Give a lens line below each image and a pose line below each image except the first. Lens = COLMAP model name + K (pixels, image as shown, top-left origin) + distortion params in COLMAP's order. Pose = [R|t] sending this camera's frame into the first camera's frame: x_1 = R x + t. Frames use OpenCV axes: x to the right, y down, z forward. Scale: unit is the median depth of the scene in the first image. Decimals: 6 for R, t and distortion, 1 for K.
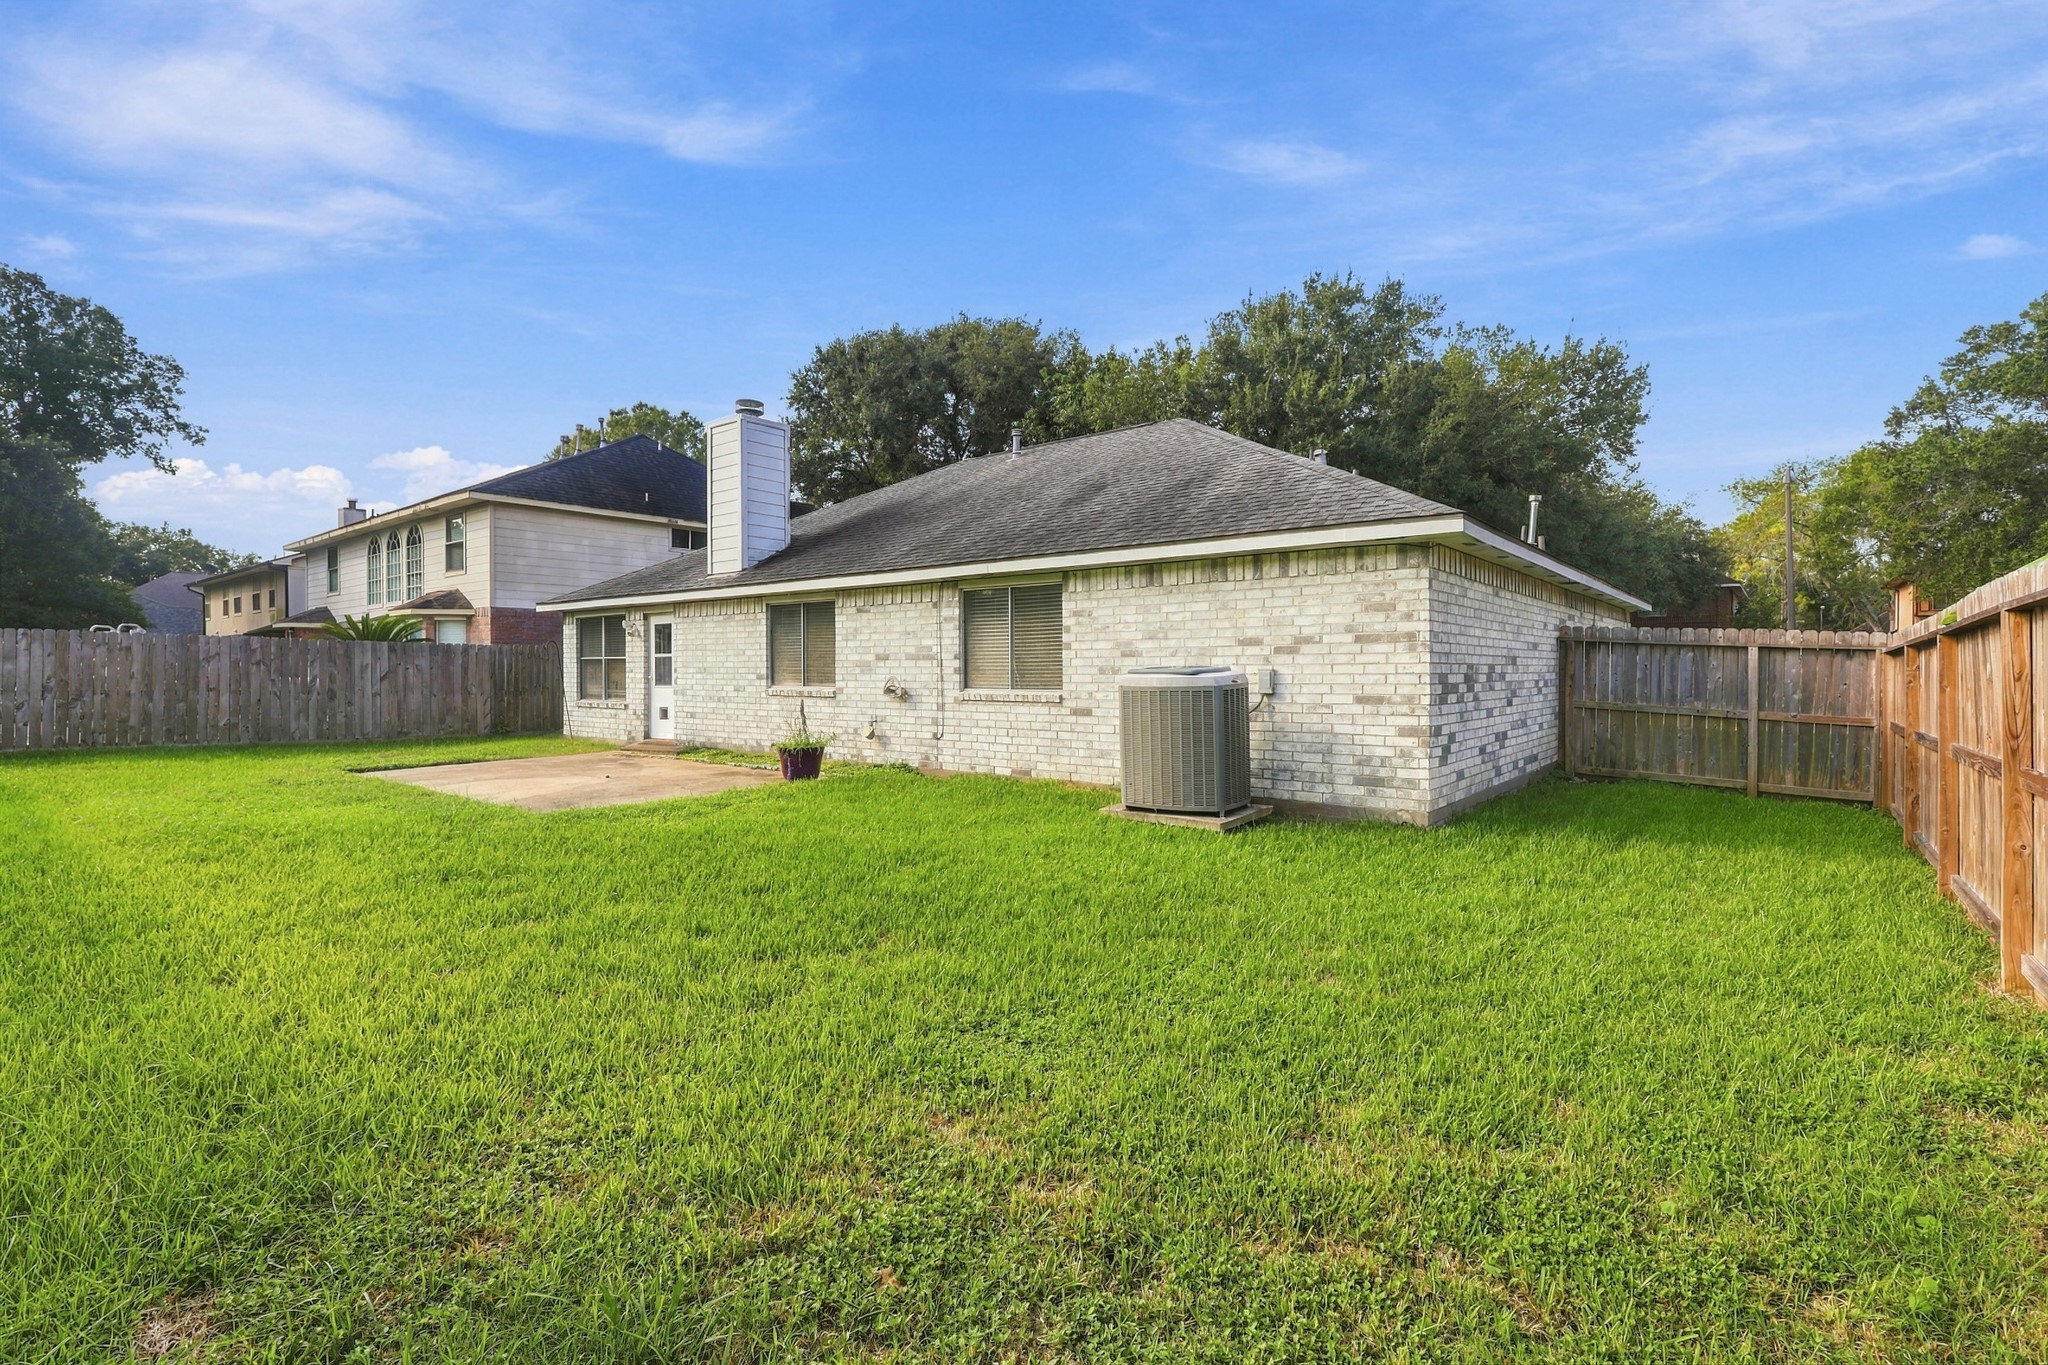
lens RADIAL K [[945.4, 0, 1017.7], [0, 945.4, 676.6], [0, 0, 1]] dist [0.000104, 0.000182]
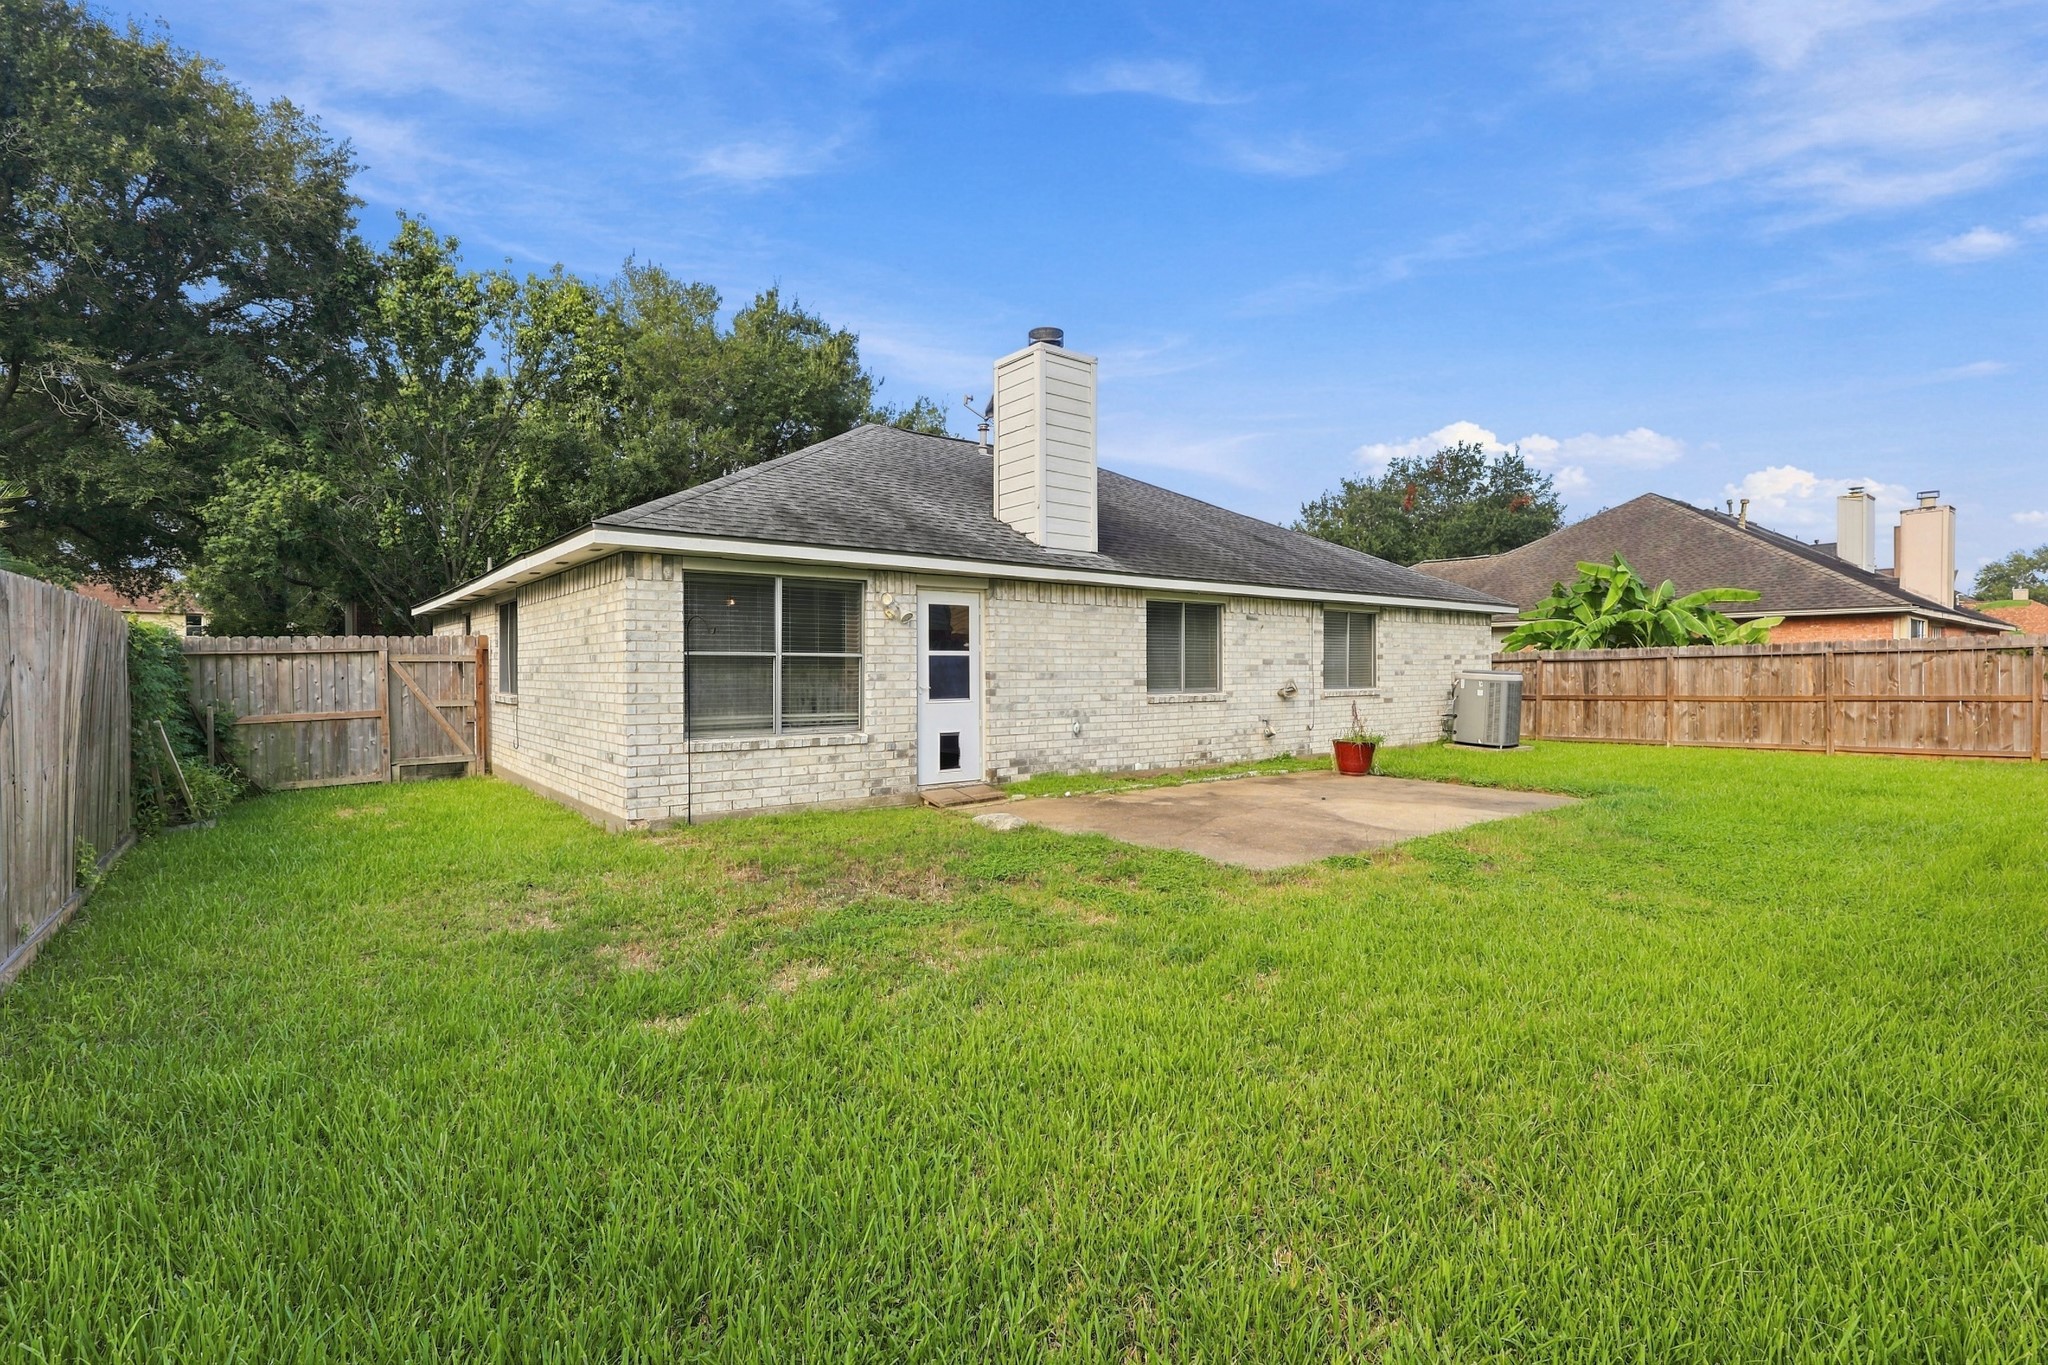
lens RADIAL K [[945.4, 0, 1017.7], [0, 945.4, 676.6], [0, 0, 1]] dist [0.000104, 0.000182]
pose [[0.205774, -0.002377, 0.978597, -1.250189], [0.015251, 0.999883, -0.000778, -0.006780], [-0.978481, 0.015085, 0.205786, 1.028440]]
